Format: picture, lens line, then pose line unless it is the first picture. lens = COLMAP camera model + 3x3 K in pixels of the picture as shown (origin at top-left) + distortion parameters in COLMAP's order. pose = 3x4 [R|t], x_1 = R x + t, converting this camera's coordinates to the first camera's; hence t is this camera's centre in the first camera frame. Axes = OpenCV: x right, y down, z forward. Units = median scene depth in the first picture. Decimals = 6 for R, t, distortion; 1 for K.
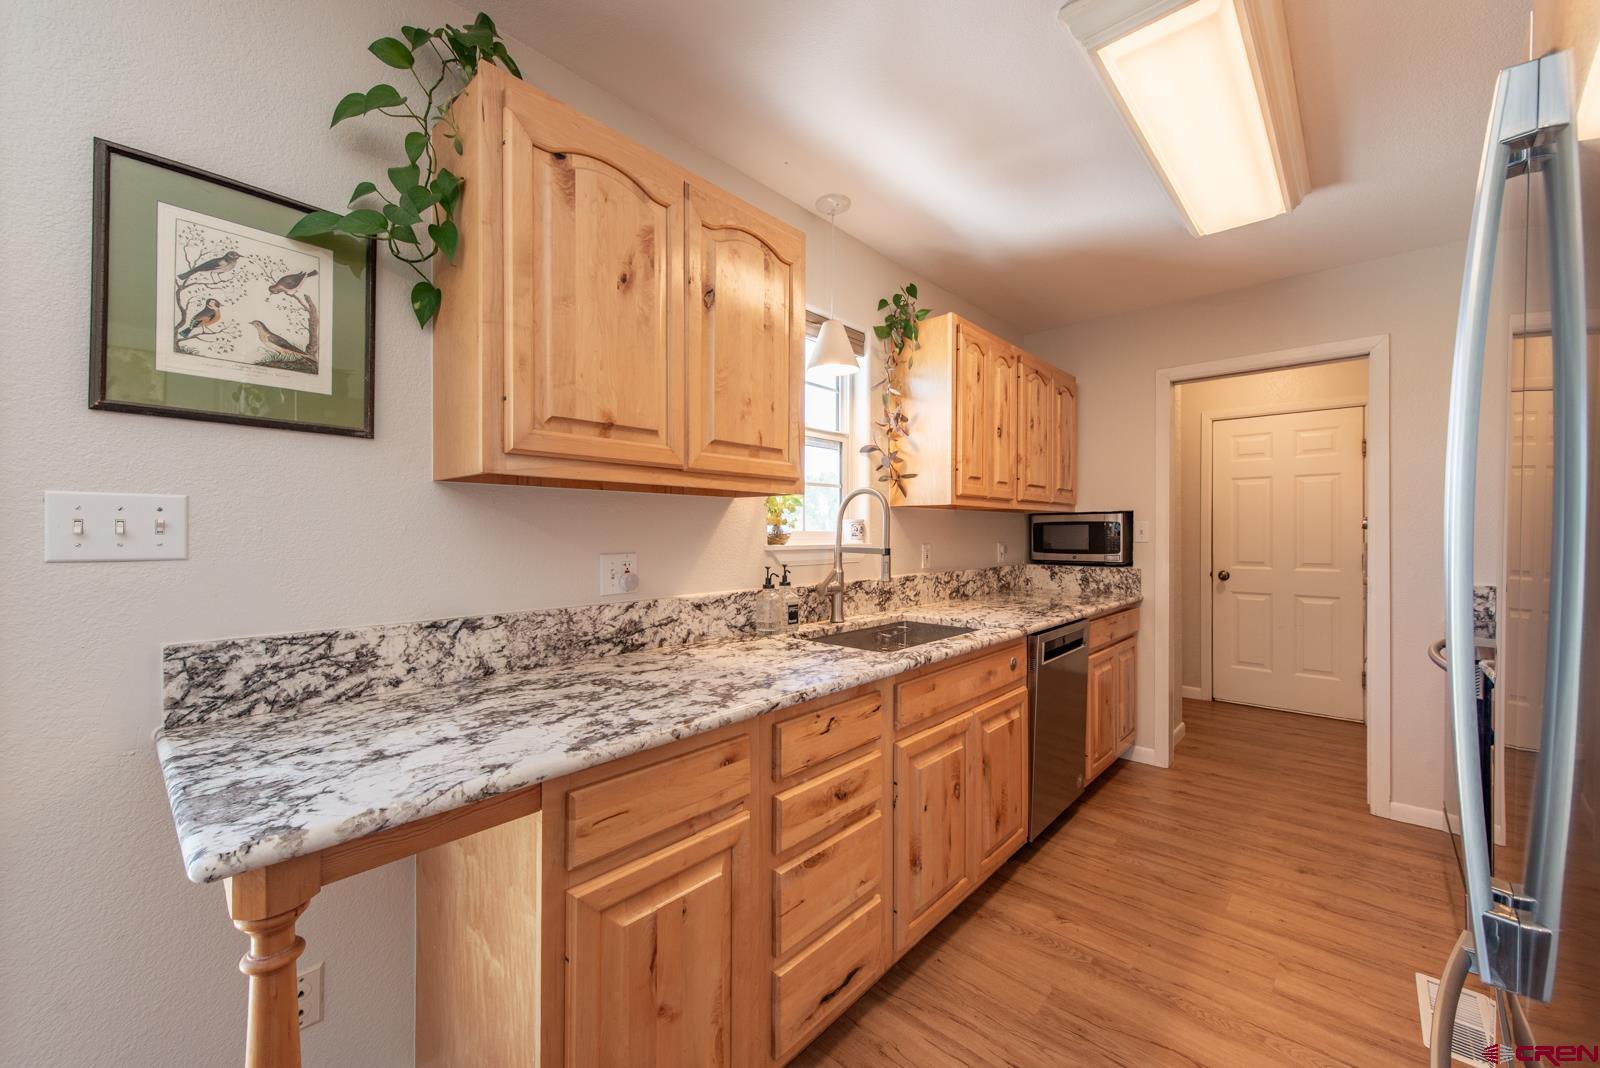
lens RADIAL K [[621.9, 0, 801.1], [0, 621.9, 532.3], [0, 0, 1]] dist [0.014721, -0.005250]
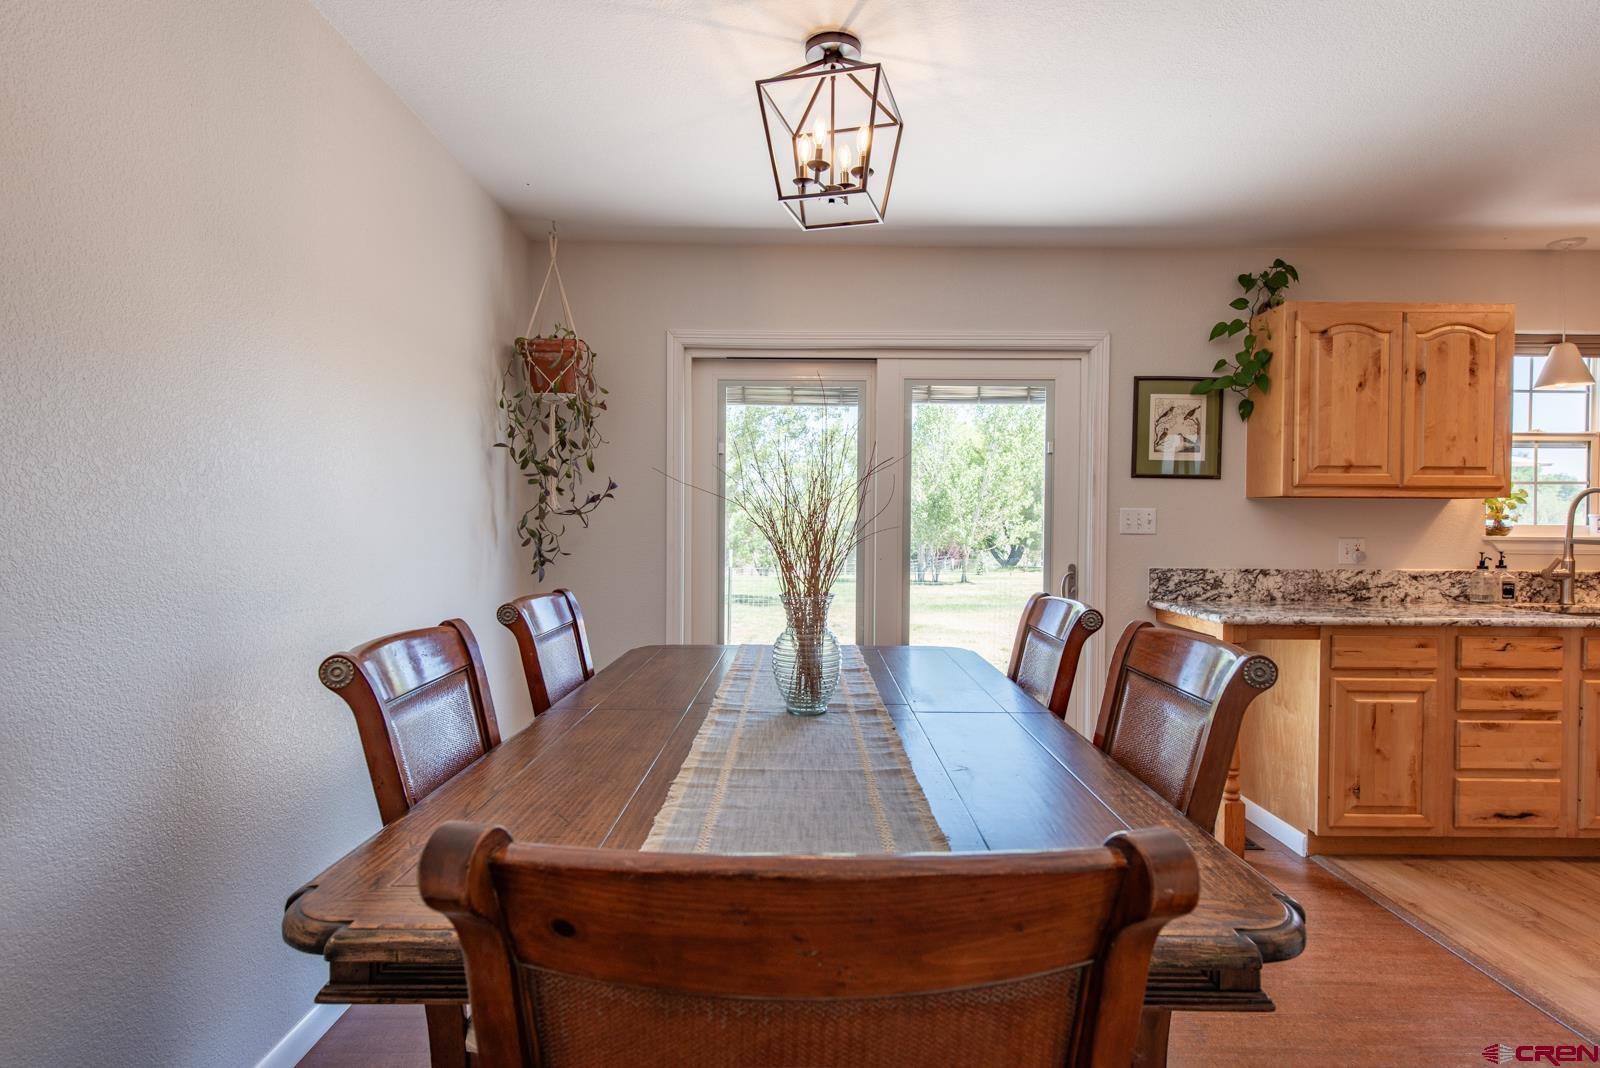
lens RADIAL K [[856.1, 0, 799.7], [0, 856.1, 531.3], [0, 0, 1]] dist [0.018267, -0.011577]
pose [[0.673873, 0.013626, -0.738721, 0.408653], [-0.006853, 0.999902, 0.012192, -0.000175], [0.738815, -0.003153, 0.673901, -1.636573]]
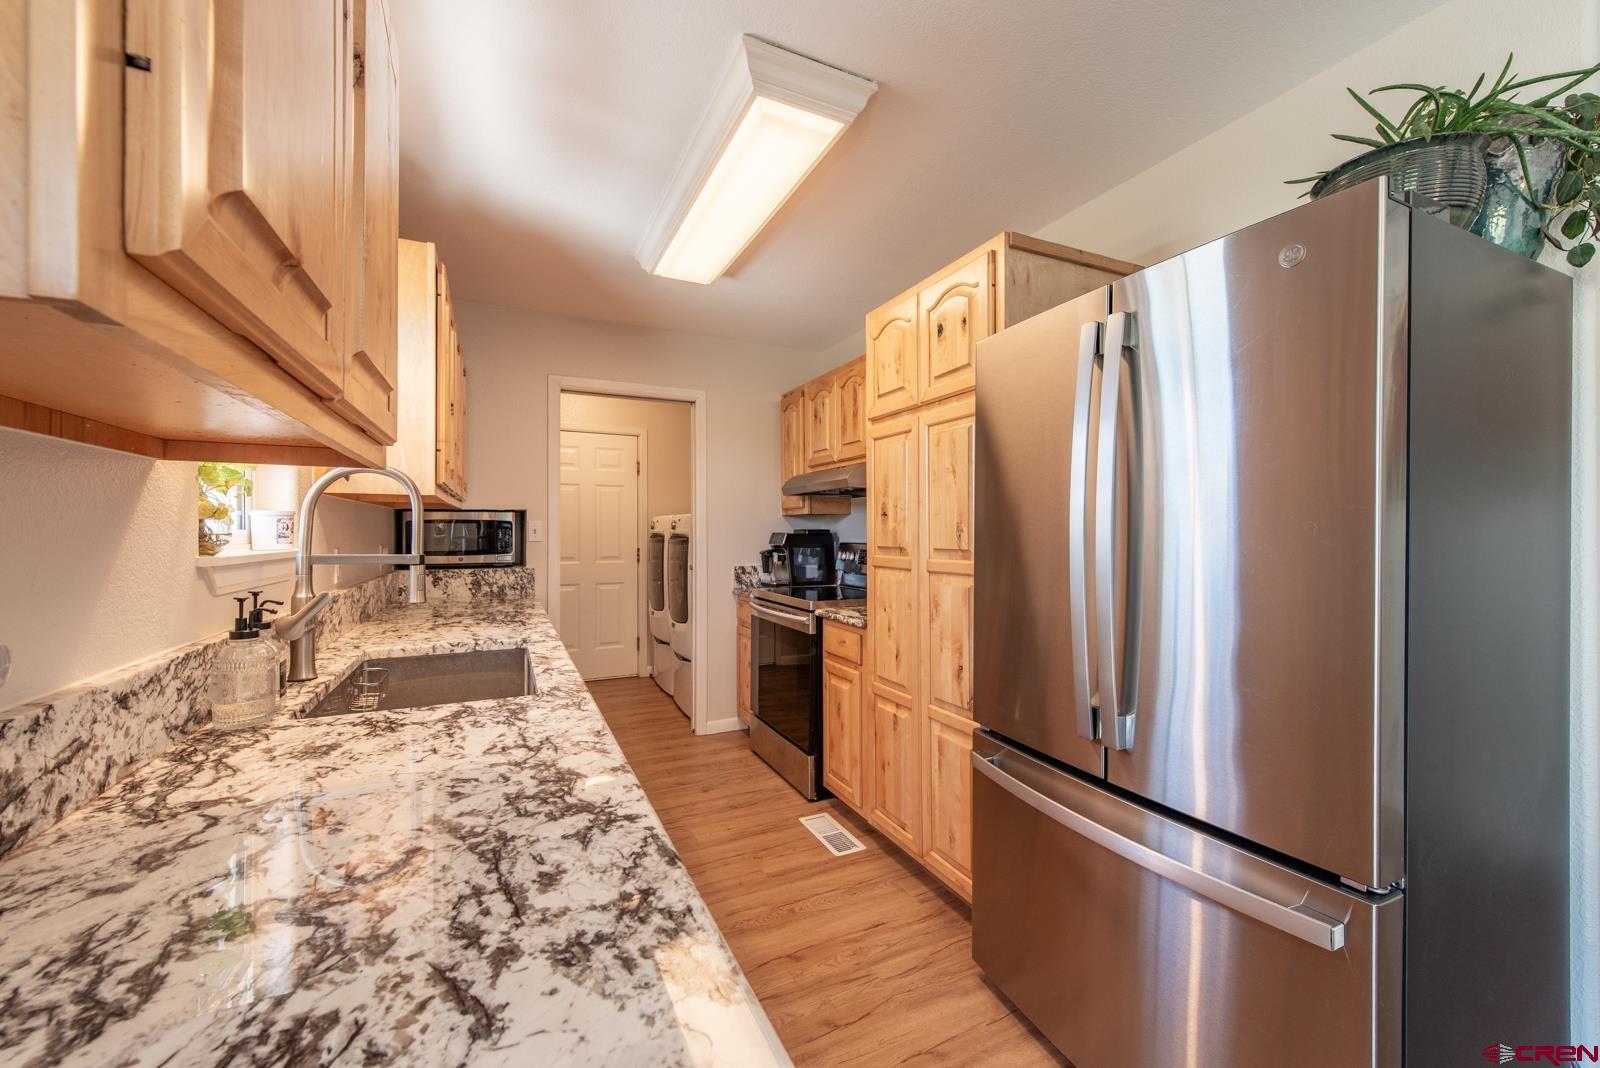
lens RADIAL K [[621.9, 0, 801.1], [0, 621.9, 532.3], [0, 0, 1]] dist [0.014721, -0.005250]
pose [[0.380177, -0.000983, 0.924913, -0.476555], [-0.000531, 0.999999, 0.001281, -0.000912], [-0.924914, -0.000978, 0.380176, 0.466709]]
